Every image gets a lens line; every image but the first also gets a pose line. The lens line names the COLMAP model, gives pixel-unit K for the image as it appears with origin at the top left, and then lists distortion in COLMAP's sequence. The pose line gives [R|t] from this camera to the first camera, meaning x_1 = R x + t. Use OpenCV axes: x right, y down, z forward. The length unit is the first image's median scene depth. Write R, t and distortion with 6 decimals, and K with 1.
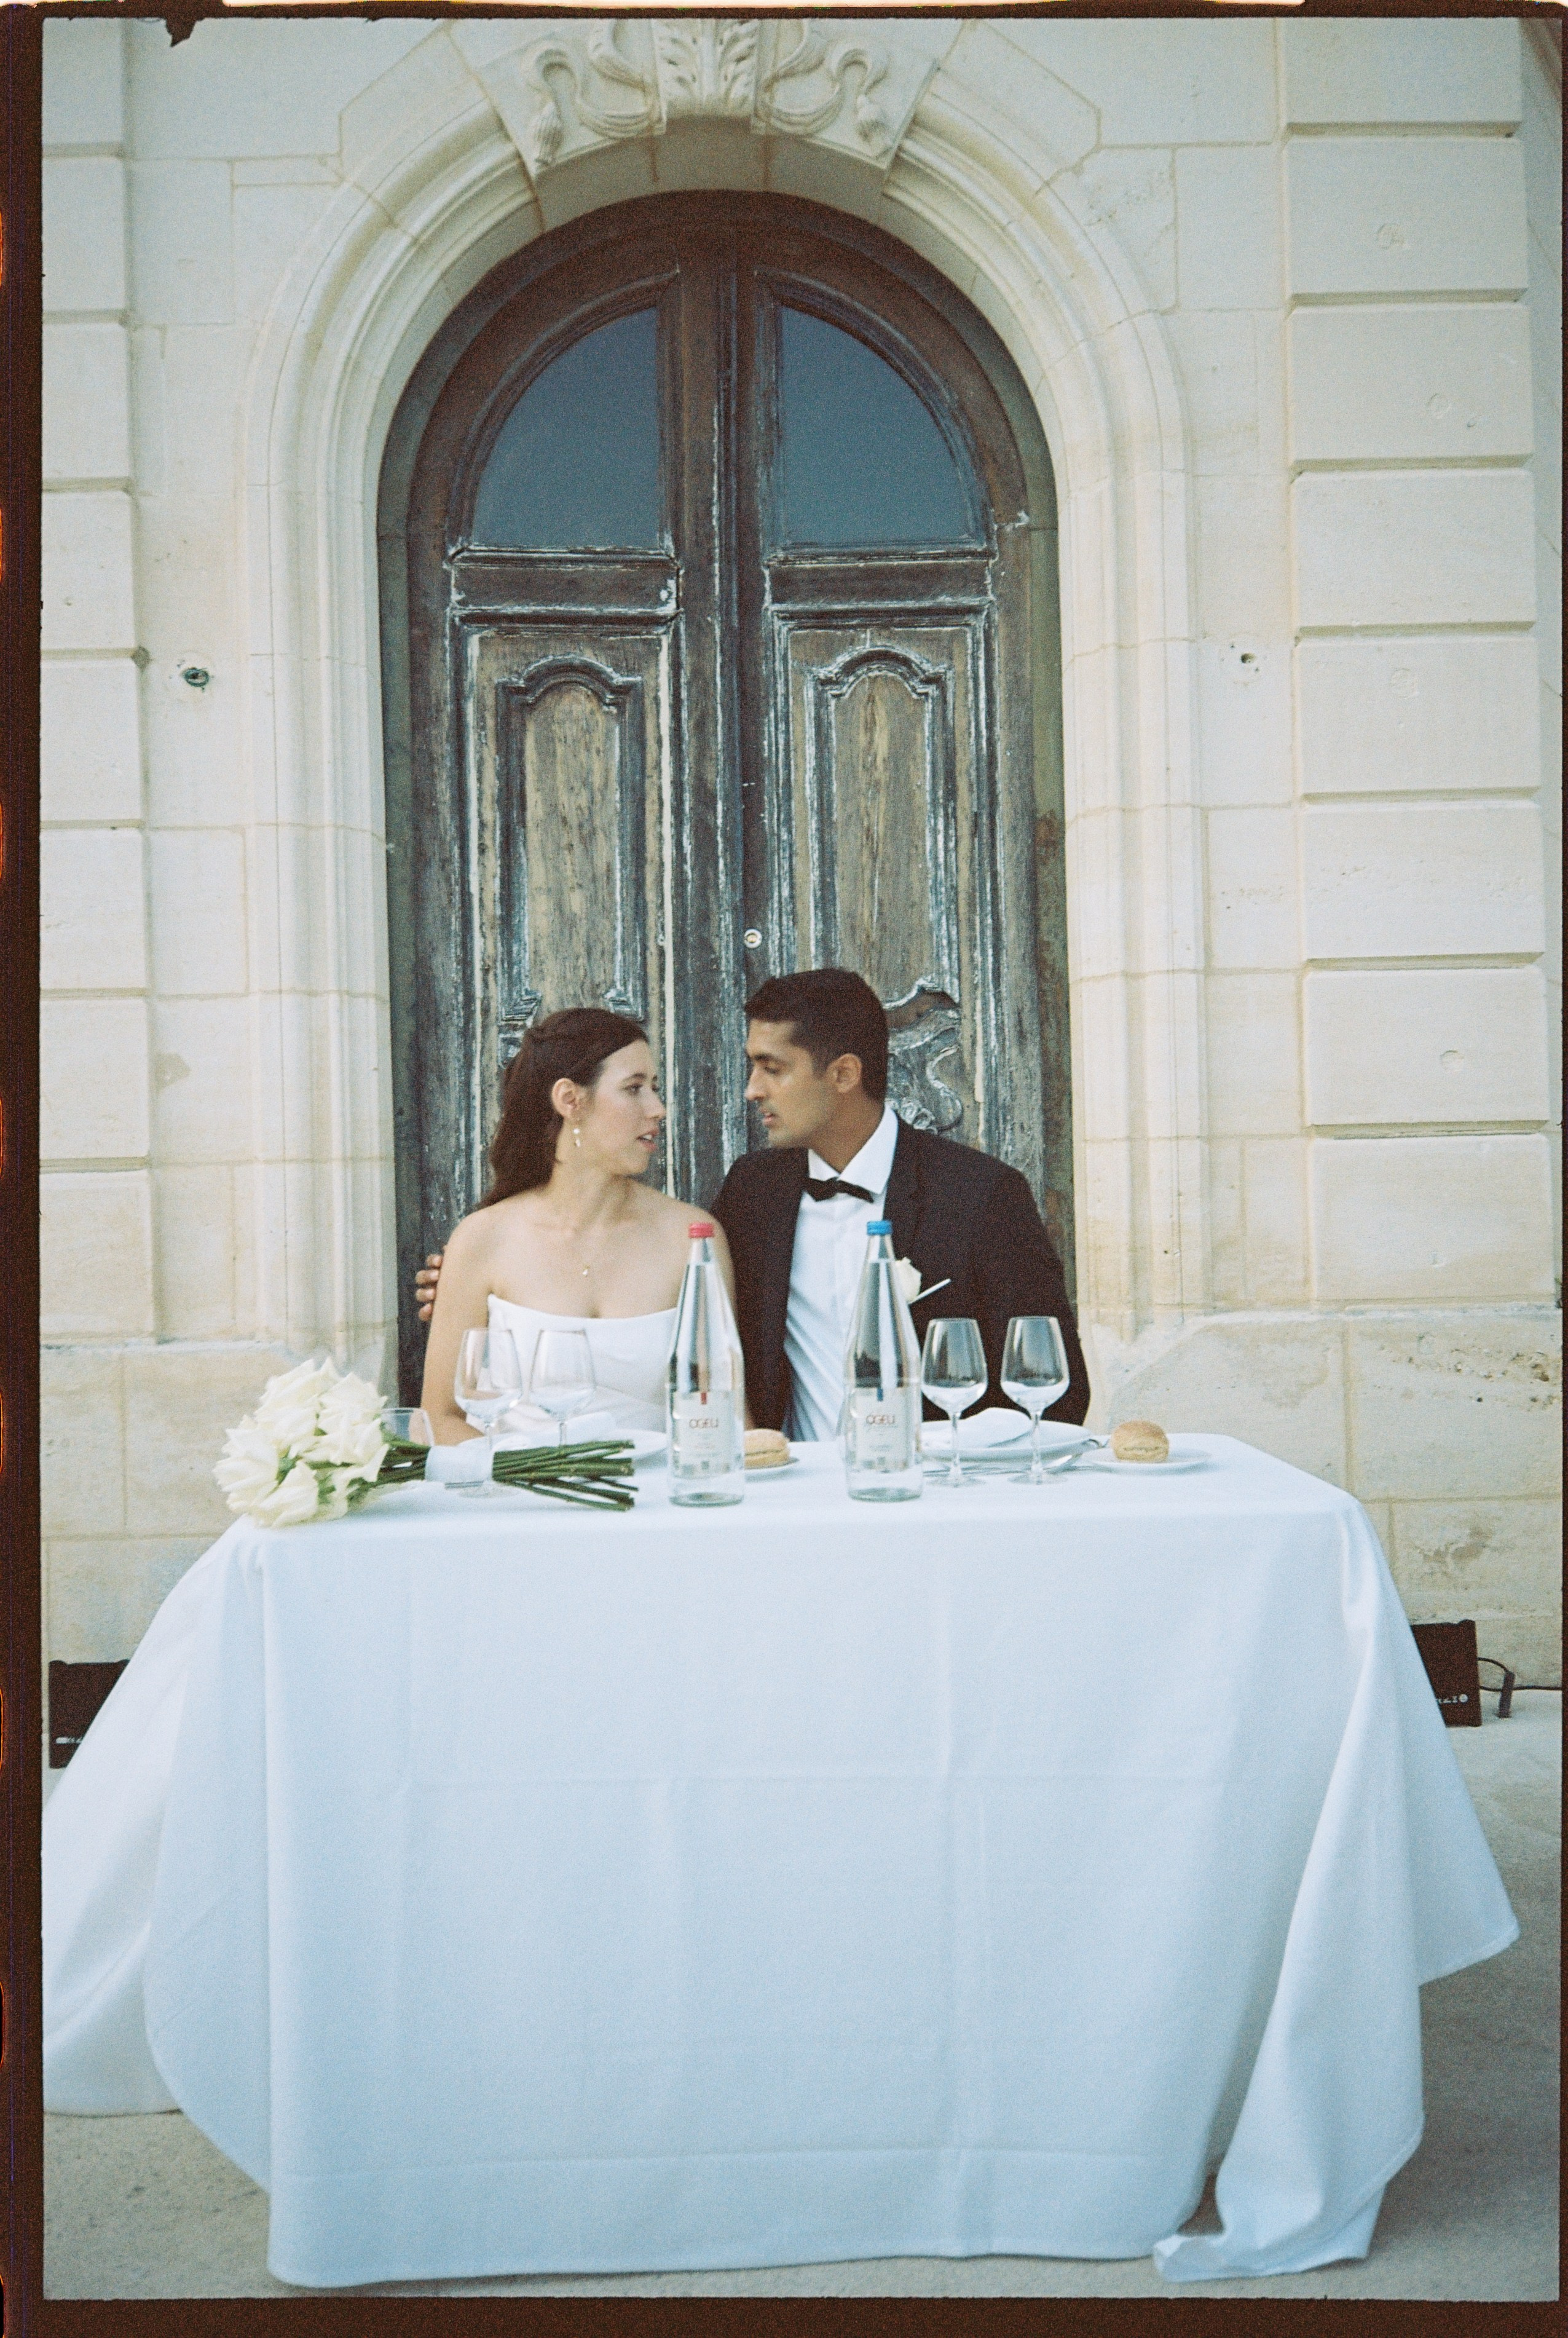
lens RADIAL K [[2151.4, 0, 782.1], [0, 2151.4, 1147.2], [0, 0, 1]] dist [0.113671, -0.202166]
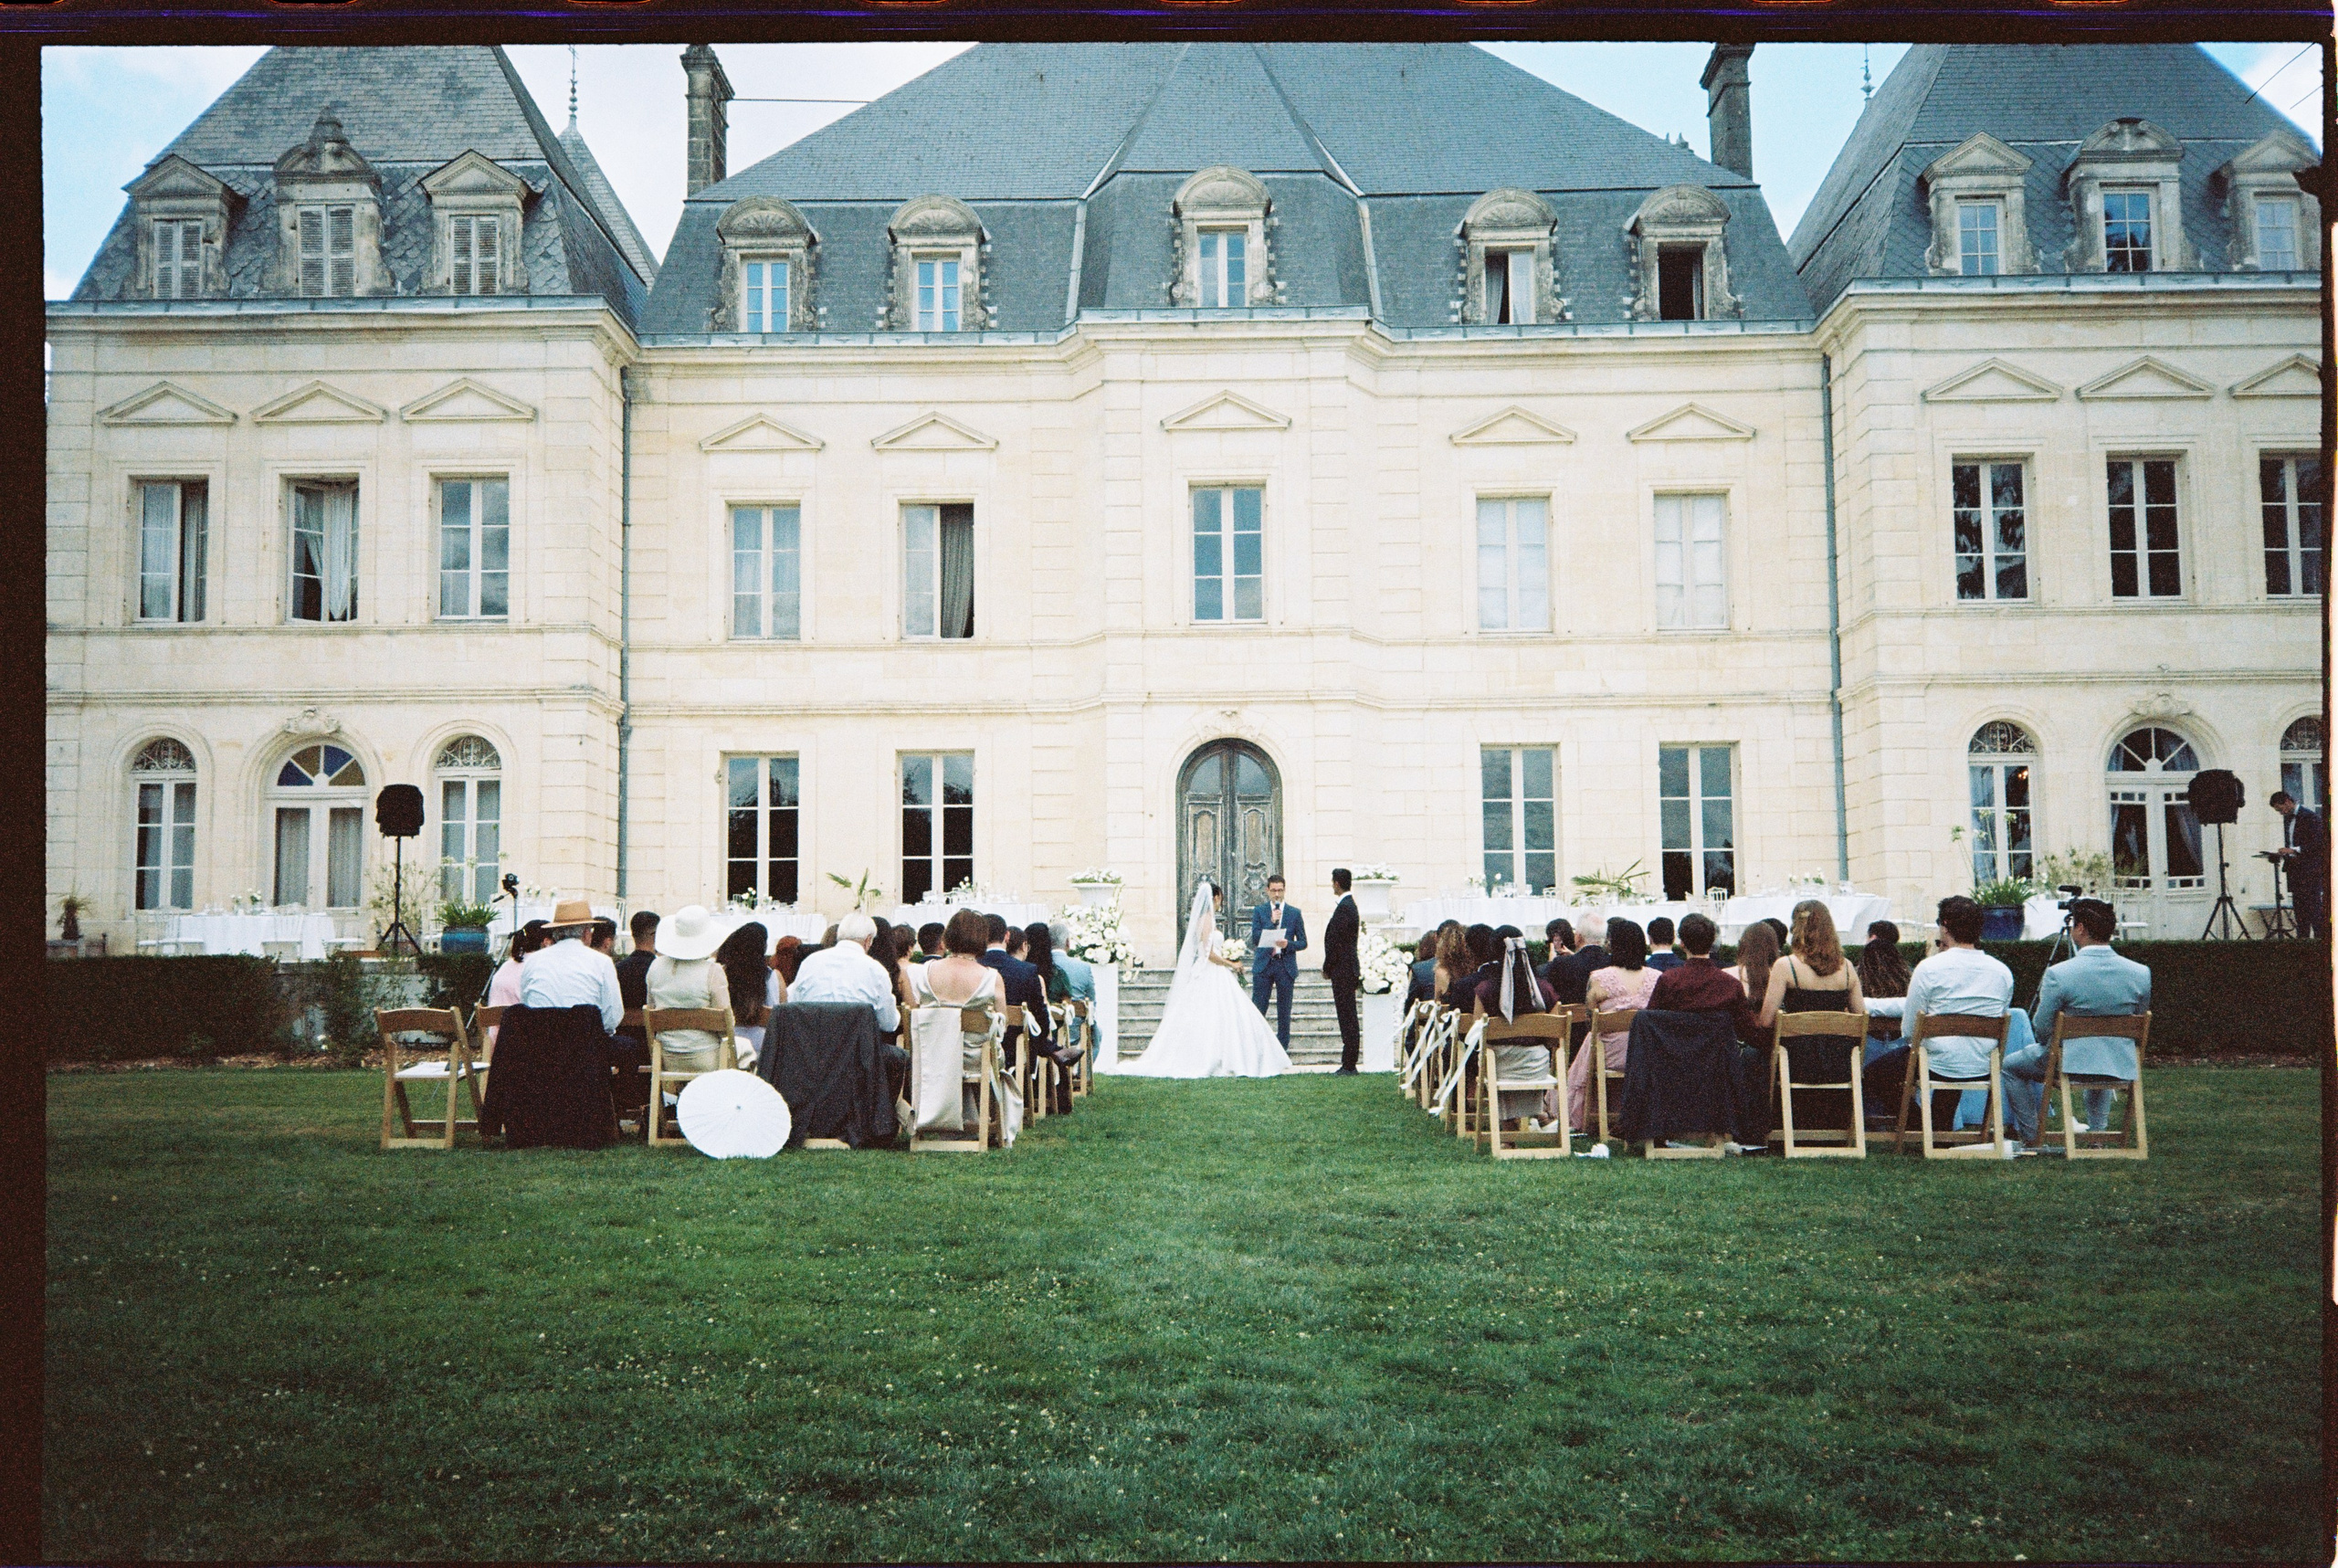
lens RADIAL K [[2308.6, 0, 1135.8], [0, 2308.6, 782.1], [0, 0, 1]] dist [0.116786, -0.236450]
pose [[0.999864, 0.015197, -0.006384, -0.260444], [-0.015728, 0.995479, -0.093674, 0.332486], [0.004932, 0.093762, 0.995582, -5.775064]]
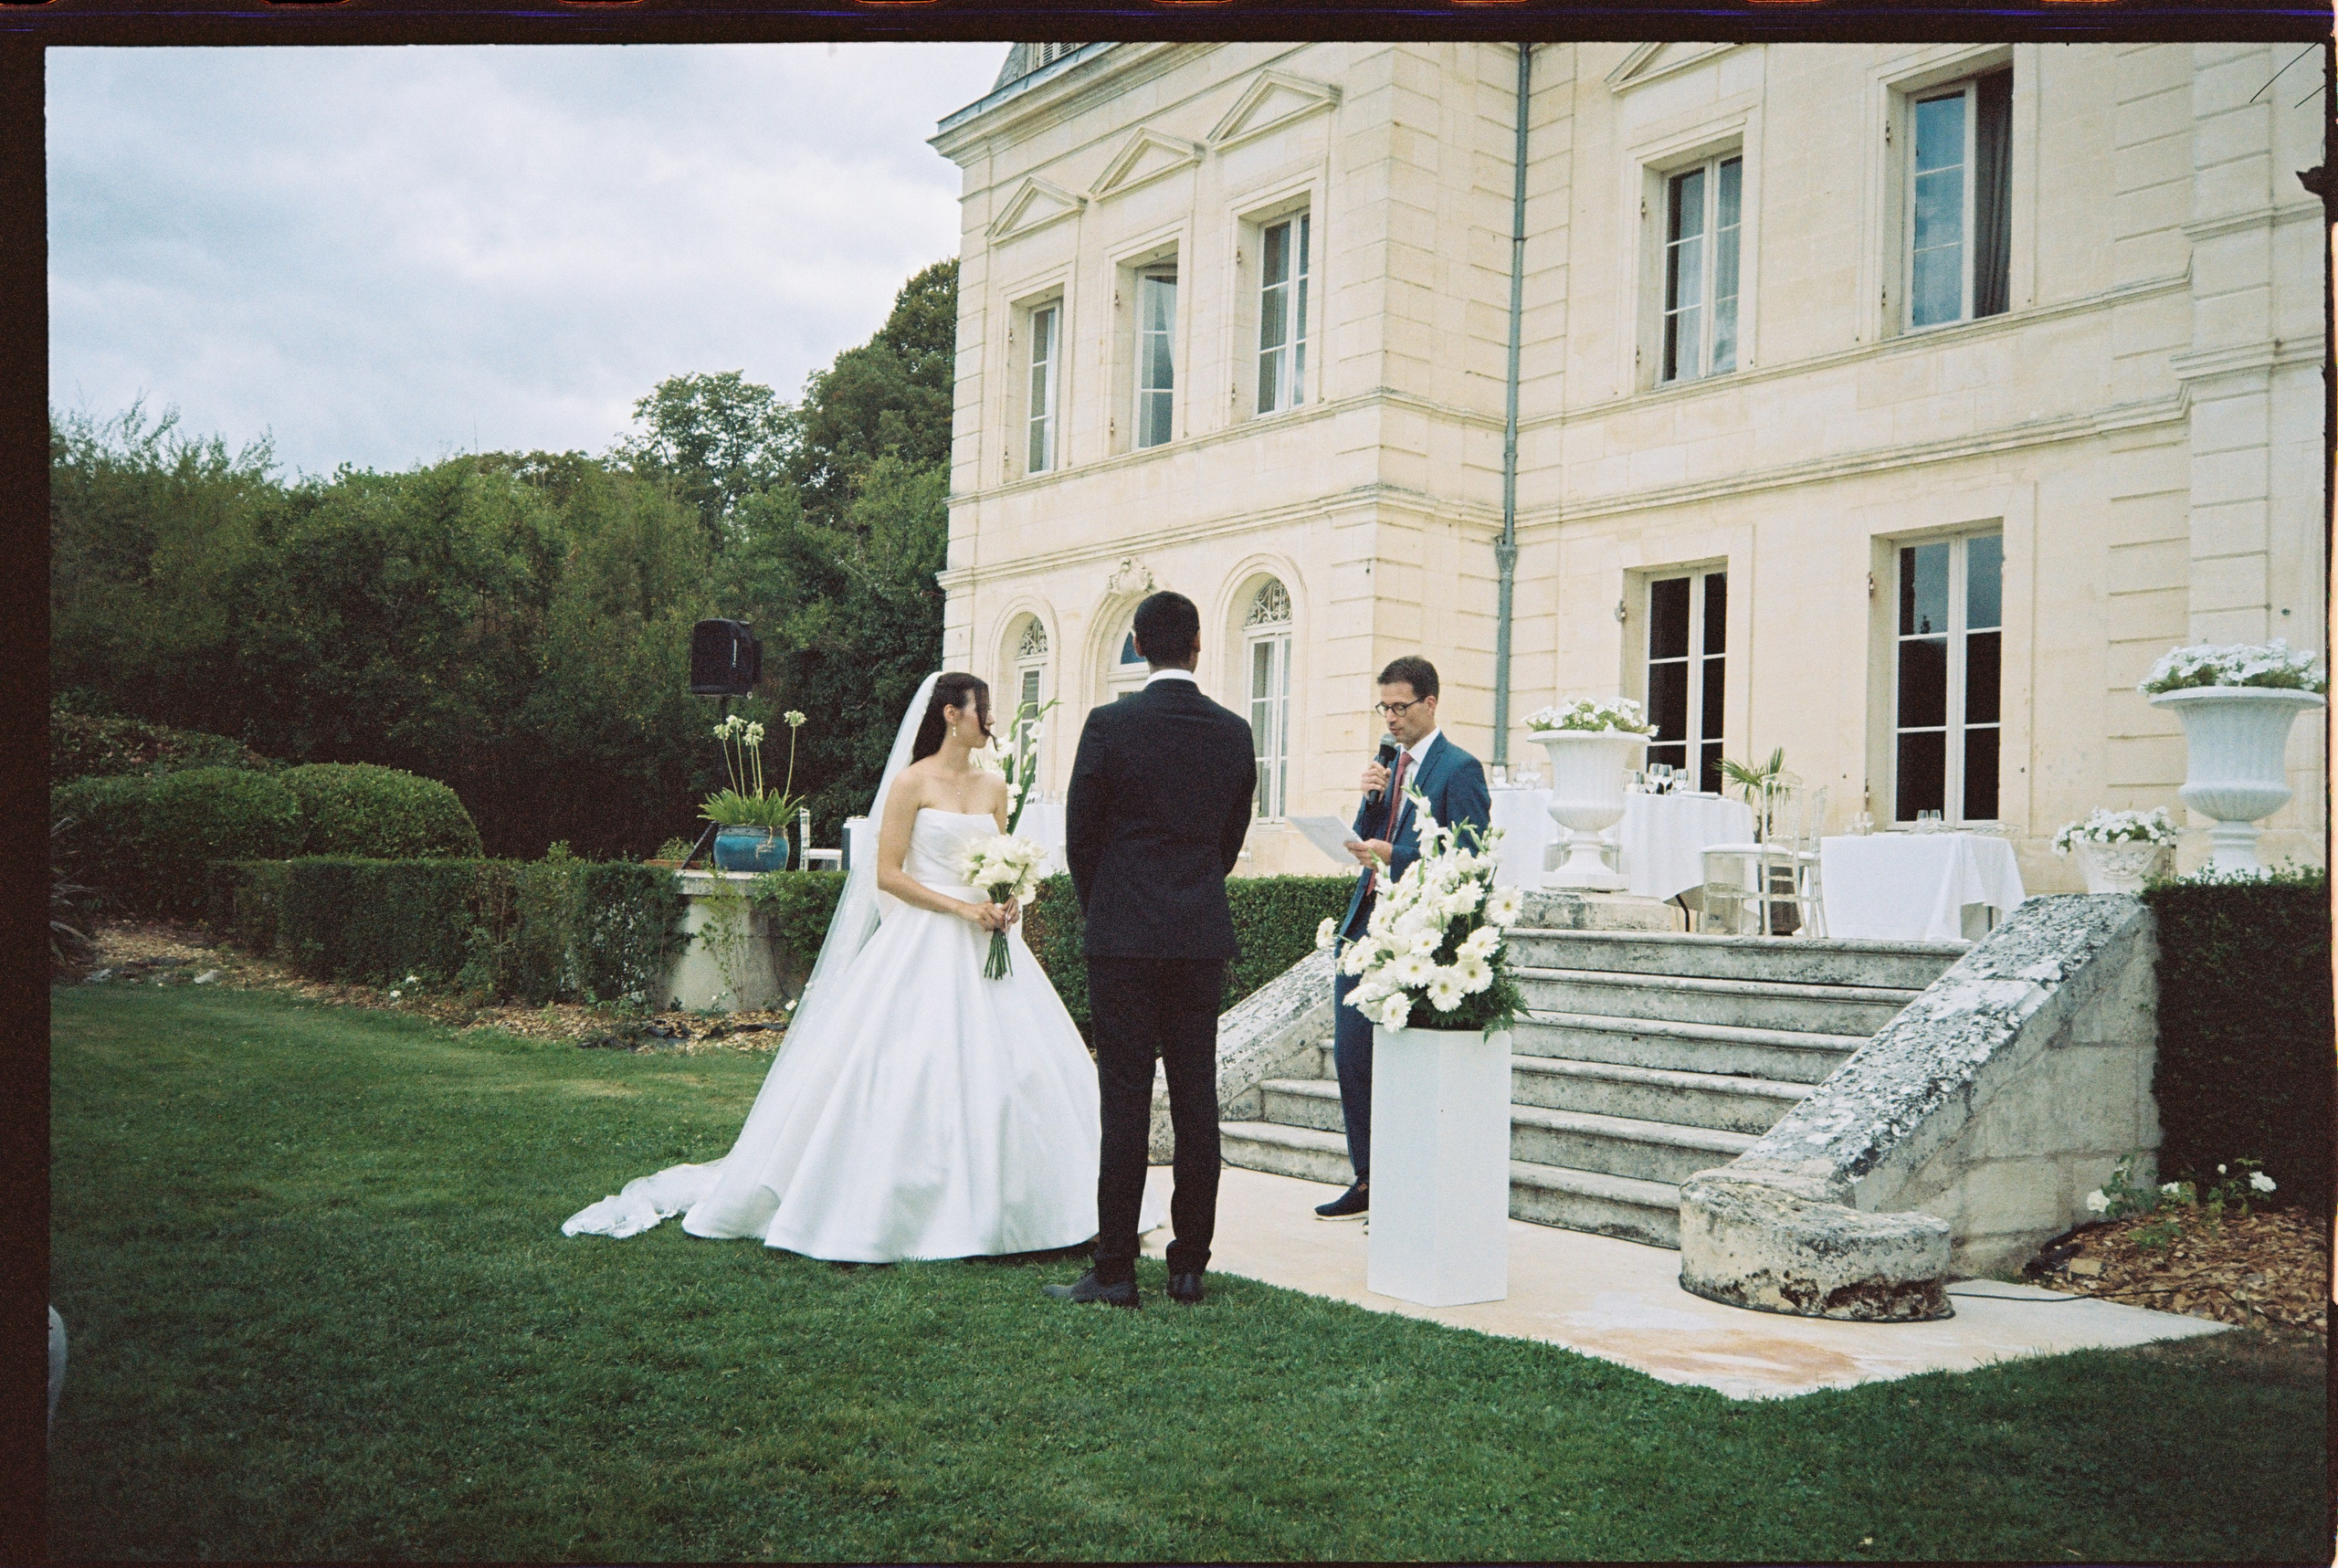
lens RADIAL K [[2151.5, 0, 1169.0], [0, 2151.5, 784.0], [0, 0, 1]] dist [0.113671, -0.202166]
pose [[0.625273, -0.002723, -0.780402, 1.077831], [-0.050566, 0.997751, -0.043997, 0.226684], [0.778766, 0.066972, 0.623729, -1.985862]]
